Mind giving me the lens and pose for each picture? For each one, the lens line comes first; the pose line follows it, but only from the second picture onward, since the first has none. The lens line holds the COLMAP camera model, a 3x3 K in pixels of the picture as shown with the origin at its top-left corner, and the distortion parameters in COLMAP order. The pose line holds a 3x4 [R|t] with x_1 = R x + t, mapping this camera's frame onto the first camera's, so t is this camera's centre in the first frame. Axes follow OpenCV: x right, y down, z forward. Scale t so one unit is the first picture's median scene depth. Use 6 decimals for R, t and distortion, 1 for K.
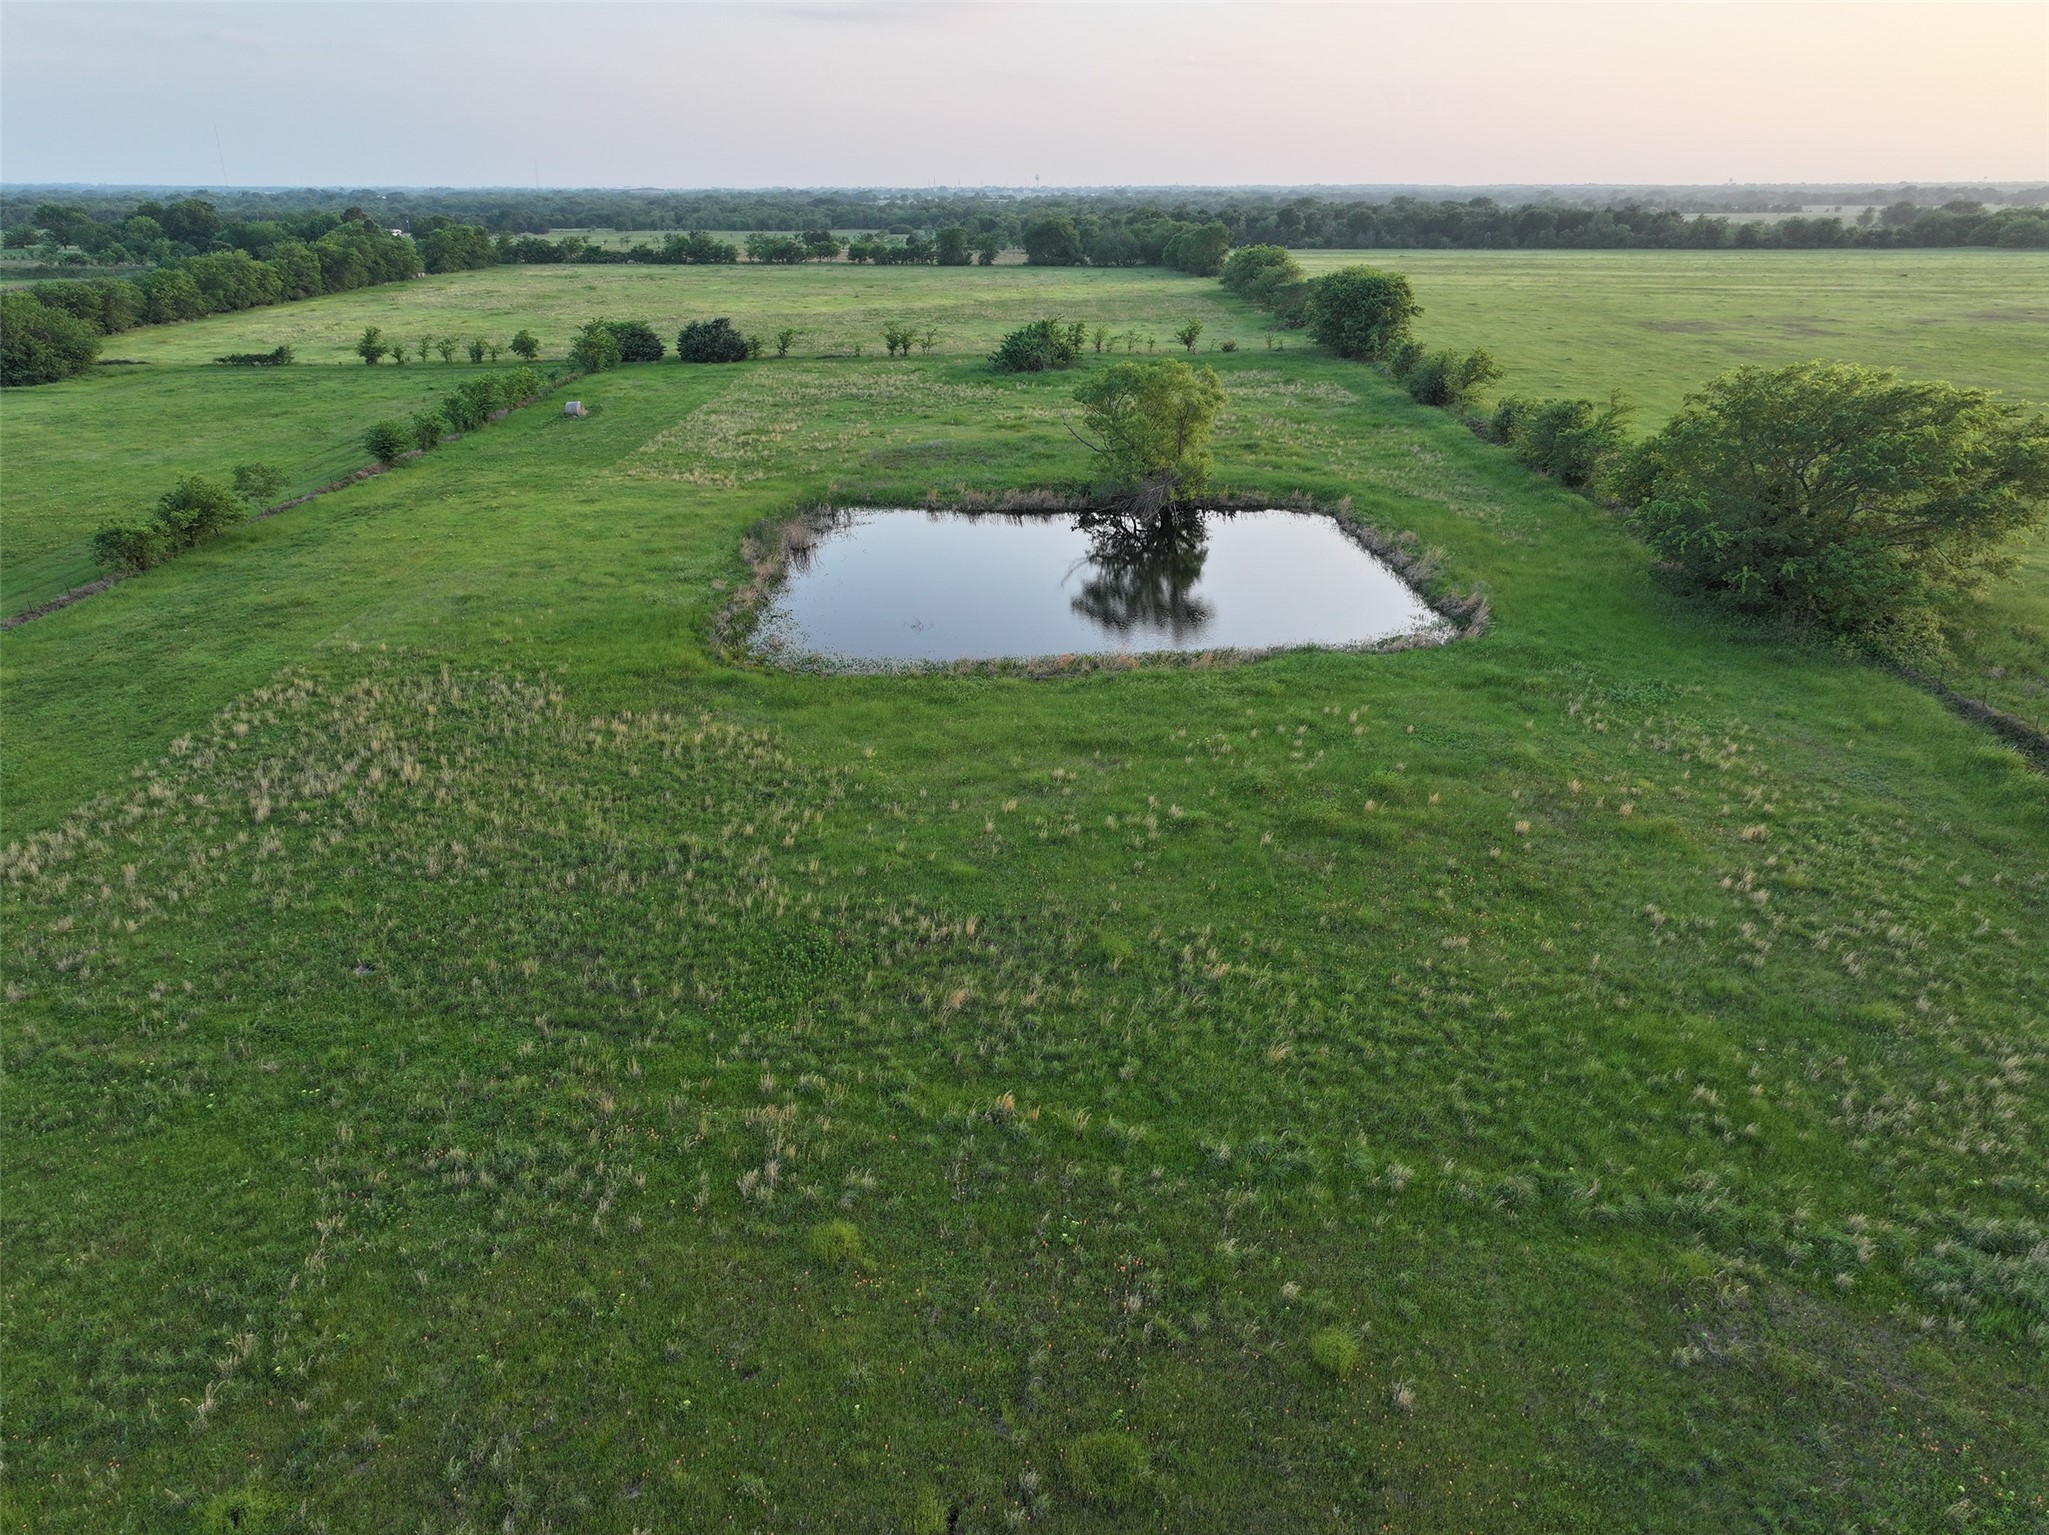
lens RADIAL K [[1433.6, 0, 1028.9], [0, 1433.6, 767.0], [0, 0, 1]] dist [-0.000827, 0.014509]
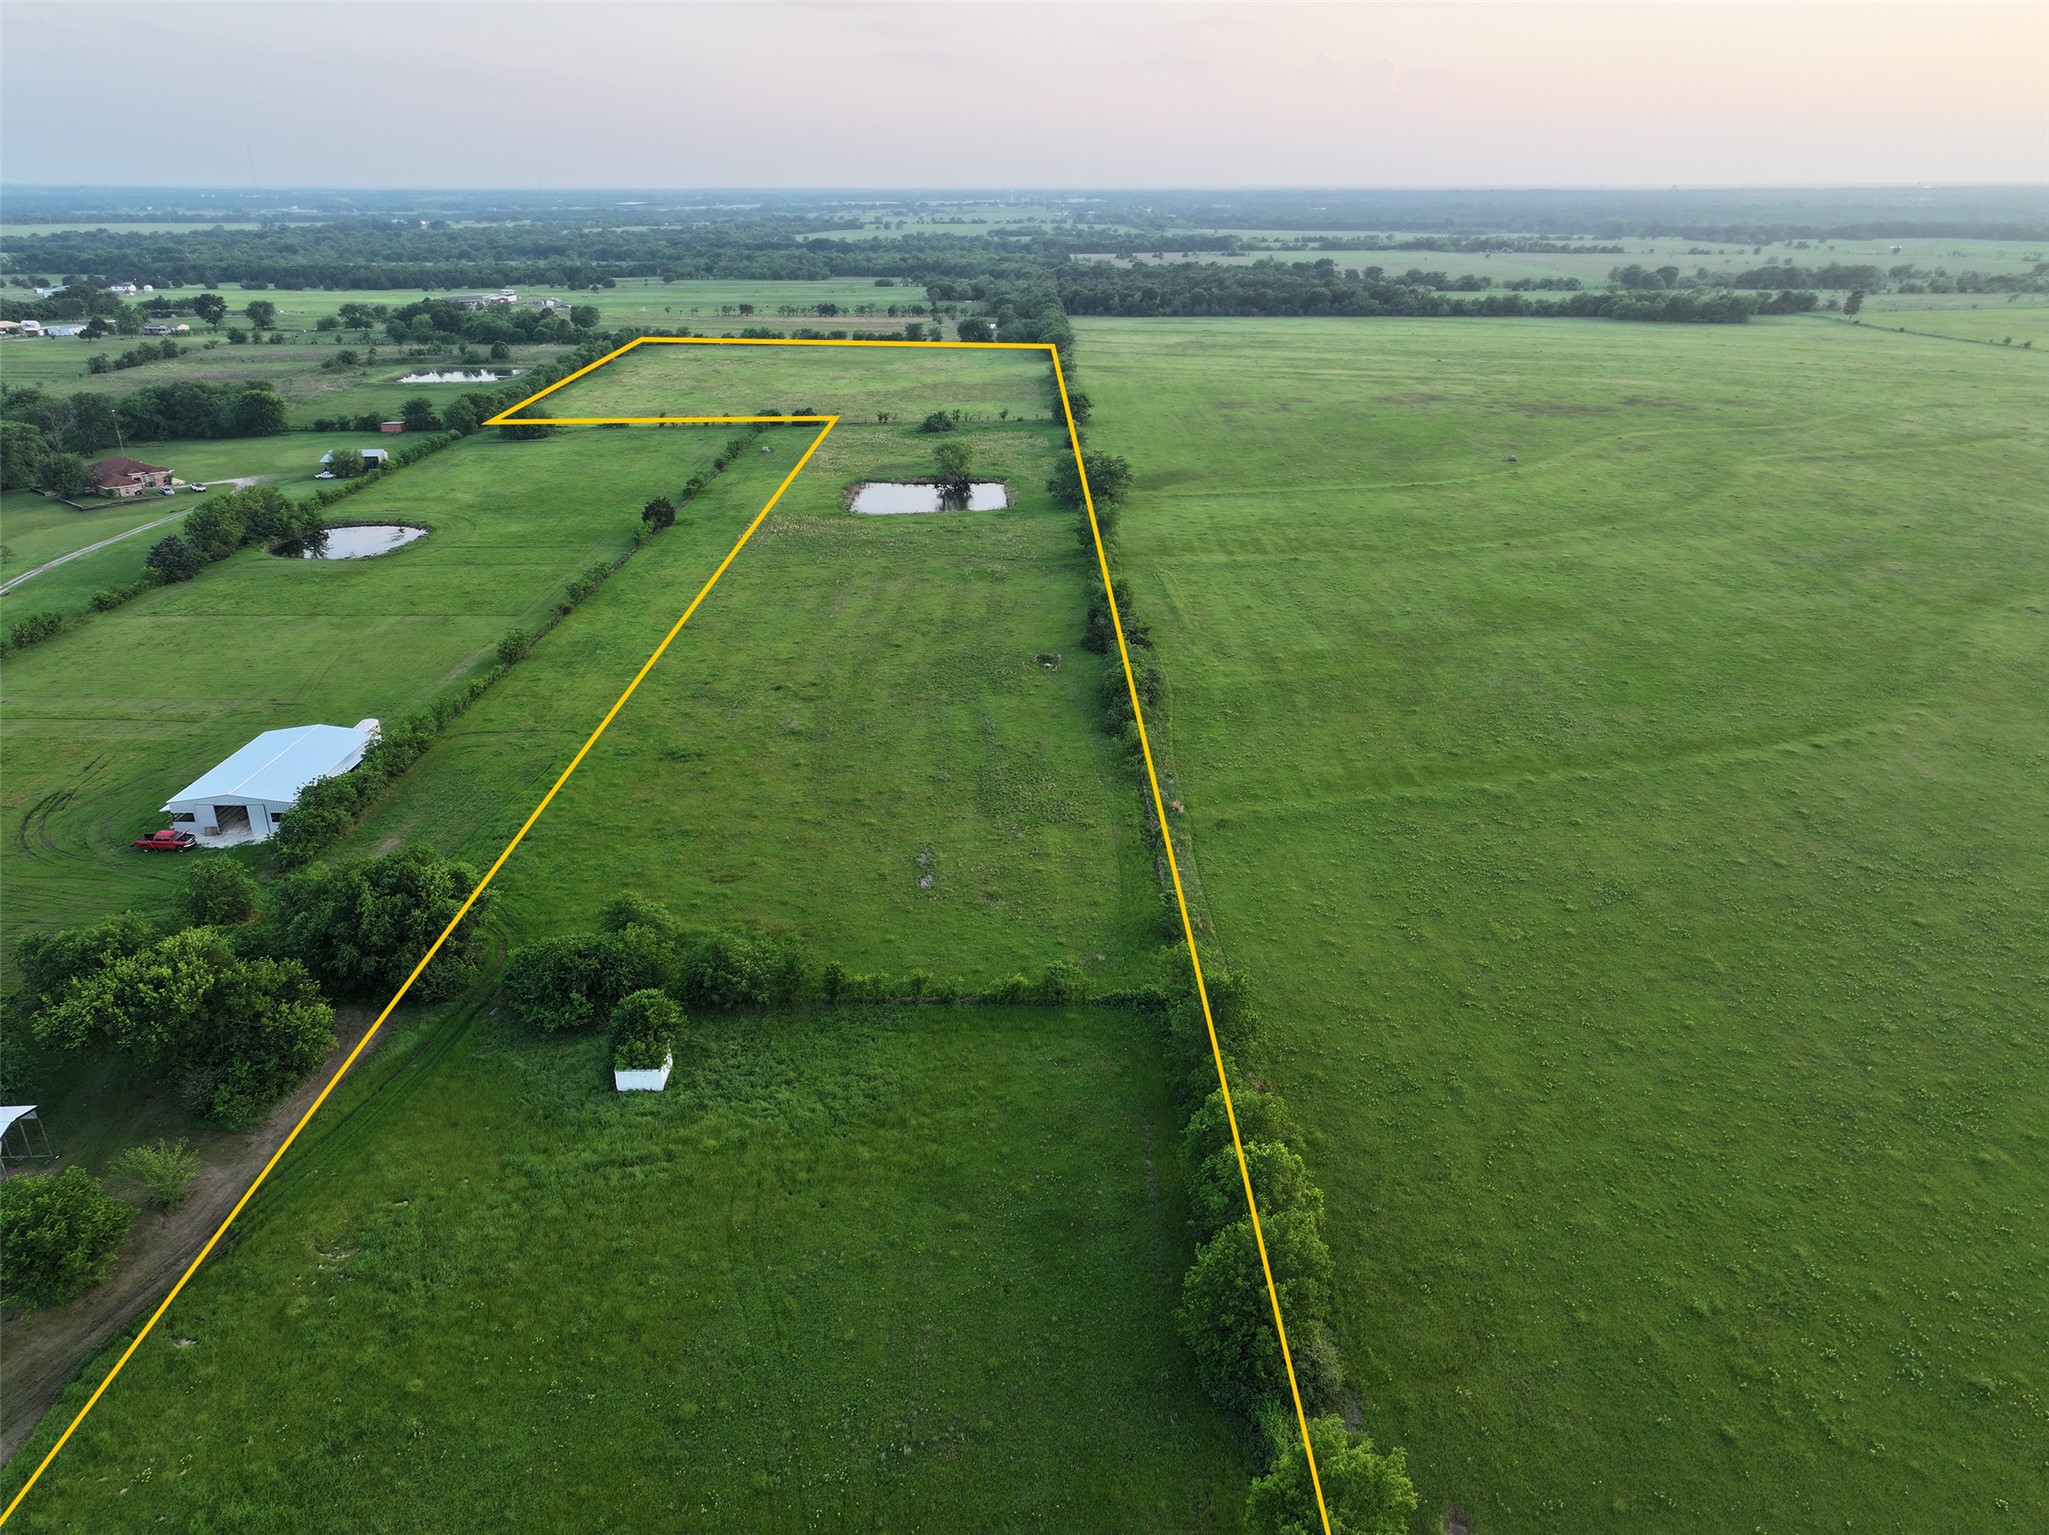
lens RADIAL K [[1433.6, 0, 1024.5], [0, 1433.6, 766.6], [0, 0, 1]] dist [-0.000827, 0.014509]
pose [[0.999971, -0.004314, 0.006342, 0.133286], [0.004290, 0.999984, 0.003651, 0.291317], [-0.006358, -0.003624, 0.999973, -1.456120]]
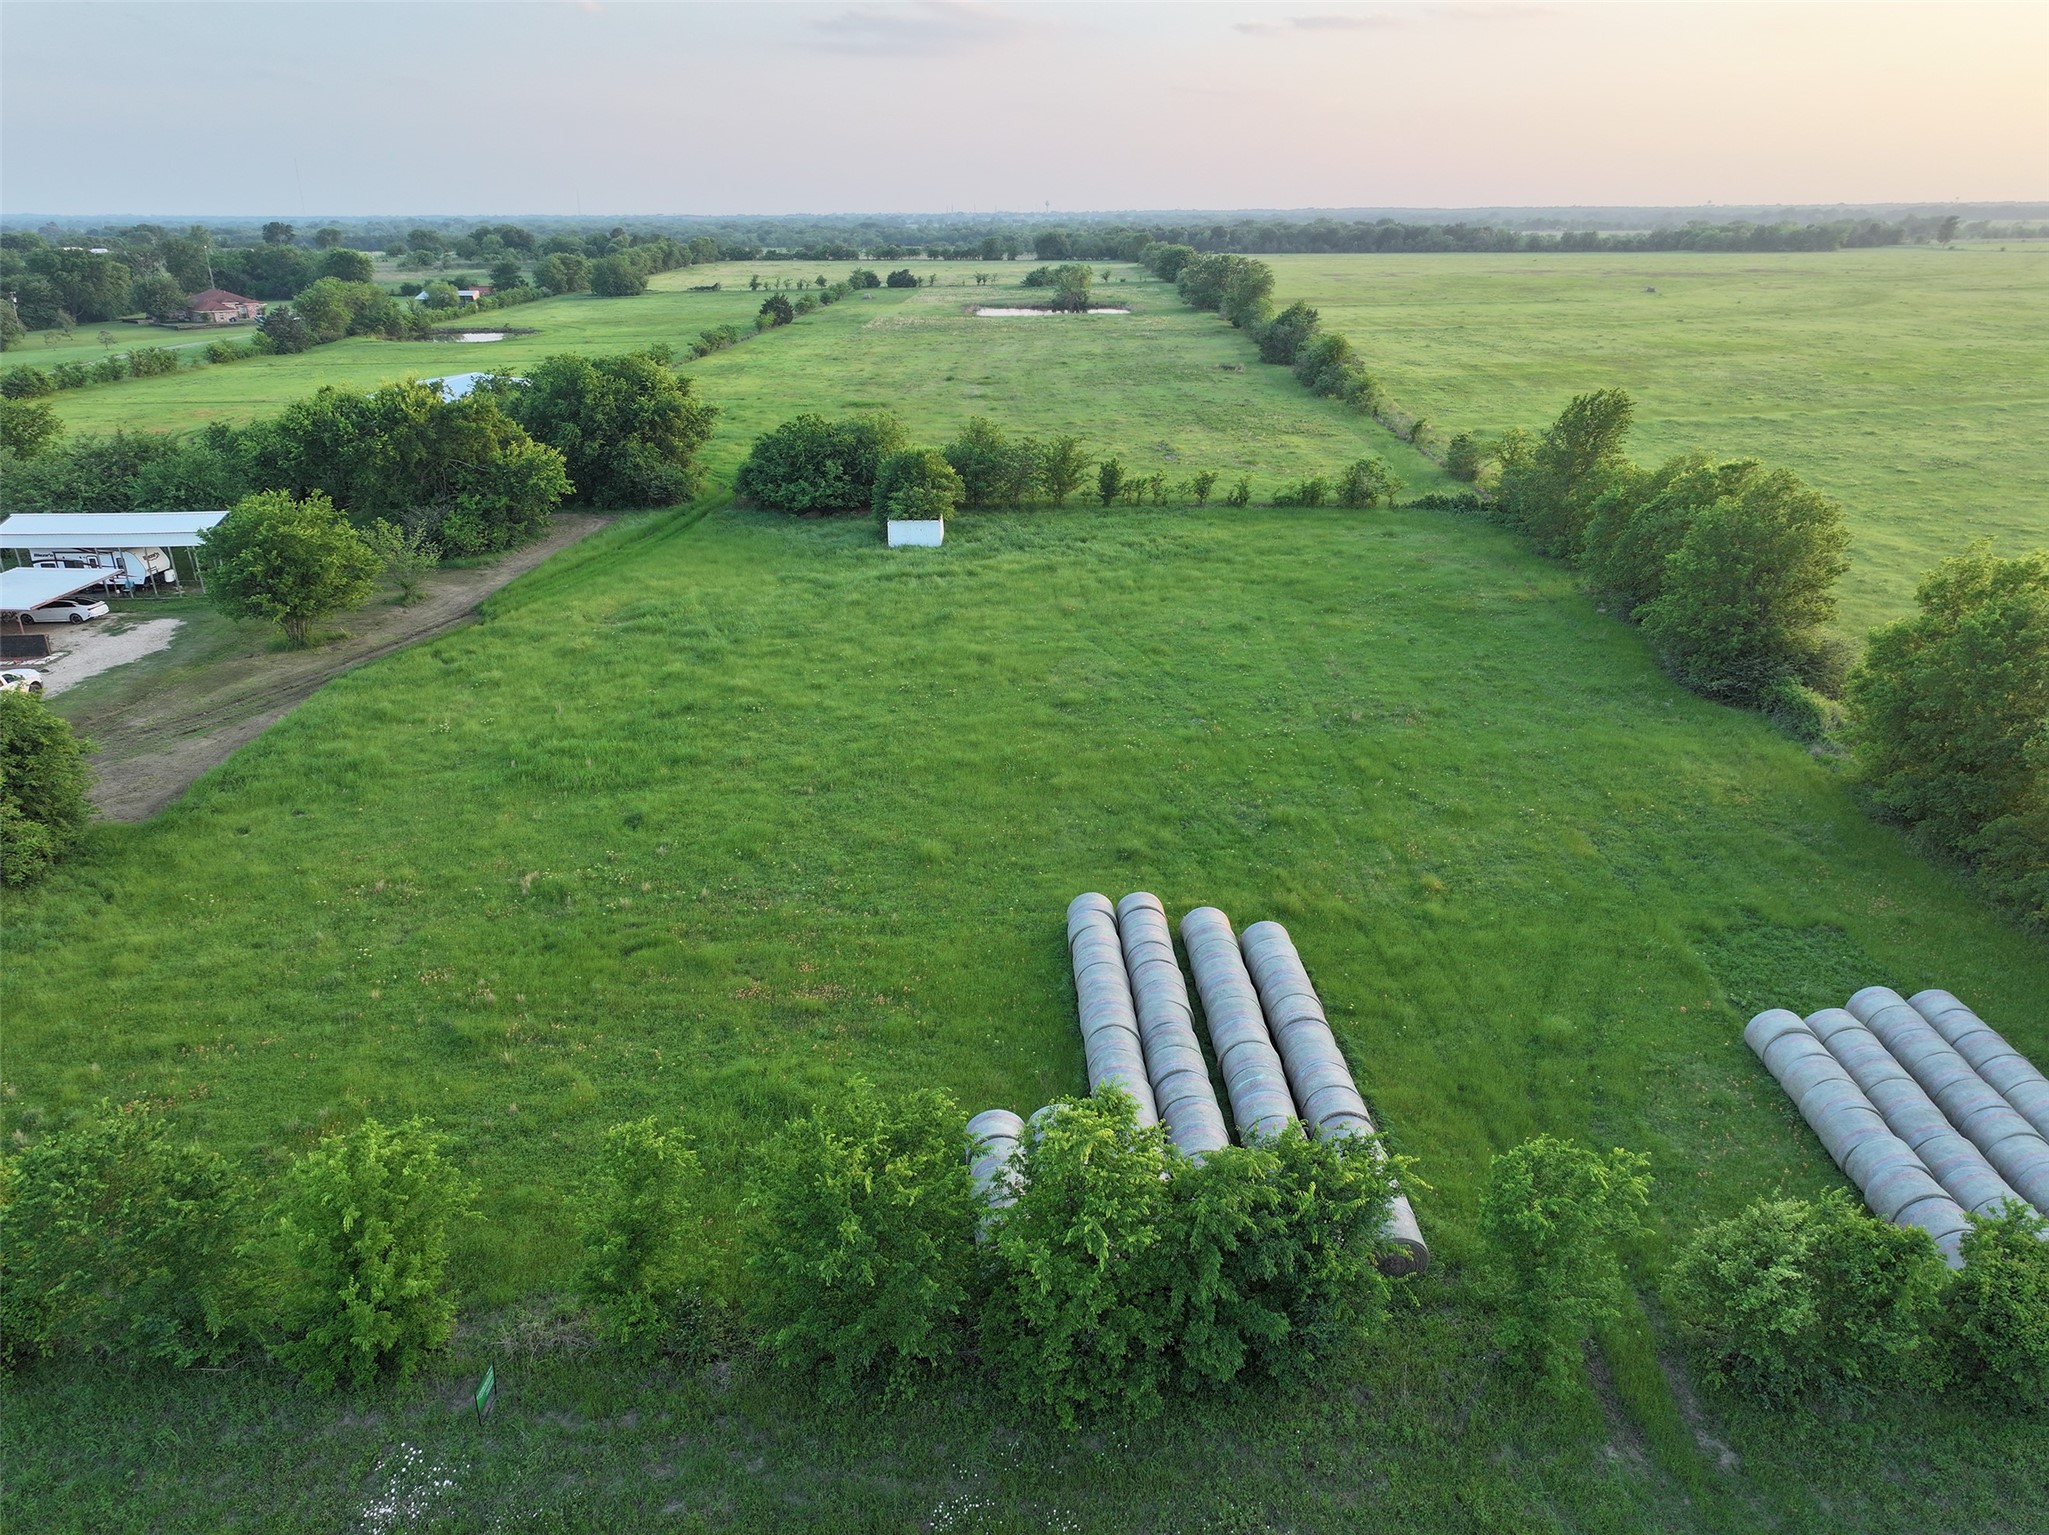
lens RADIAL K [[1433.6, 0, 1024.1], [0, 1433.6, 766.4], [0, 0, 1]] dist [-0.000827, 0.014509]
pose [[0.999933, -0.001908, -0.011391, 0.003801], [0.001729, 0.999876, -0.015668, 0.552578], [0.011419, 0.015647, 0.999812, -1.366862]]
